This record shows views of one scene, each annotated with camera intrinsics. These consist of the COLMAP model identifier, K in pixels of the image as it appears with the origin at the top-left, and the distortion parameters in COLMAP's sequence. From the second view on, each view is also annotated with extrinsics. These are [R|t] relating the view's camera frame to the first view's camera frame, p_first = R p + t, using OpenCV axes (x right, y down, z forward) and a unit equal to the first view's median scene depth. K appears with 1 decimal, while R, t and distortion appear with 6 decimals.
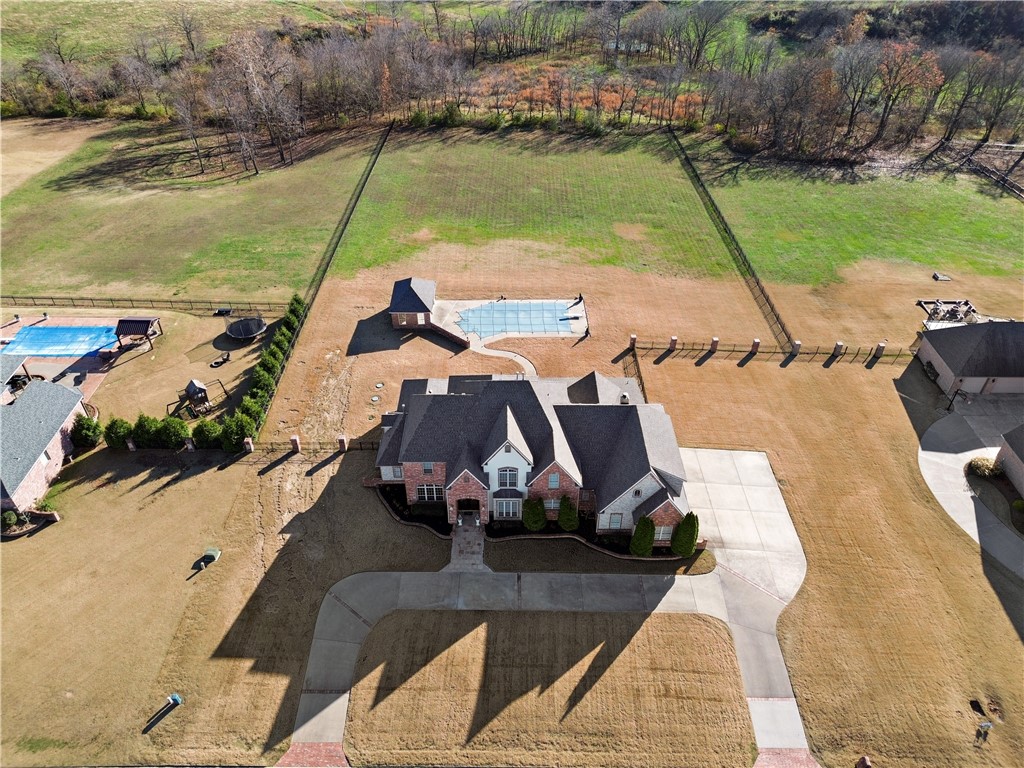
lens RADIAL K [[725.5, 0, 511.8], [0, 725.5, 377.2], [0, 0, 1]] dist [0.051915, -0.043176]
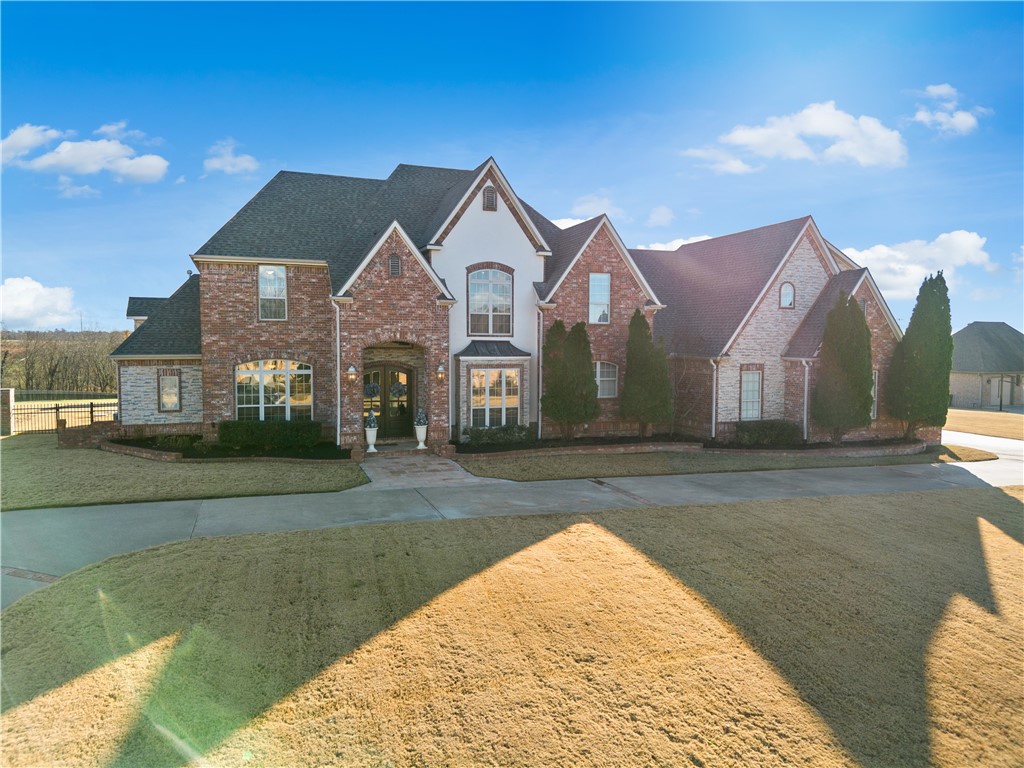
lens RADIAL K [[725.5, 0, 511.5], [0, 725.5, 383.3], [0, 0, 1]] dist [0.051915, -0.043176]
pose [[0.938596, -0.019033, 0.344494, -0.131718], [0.214829, 0.813543, -0.540367, 0.392431], [-0.269976, 0.581193, 0.767677, 0.715059]]
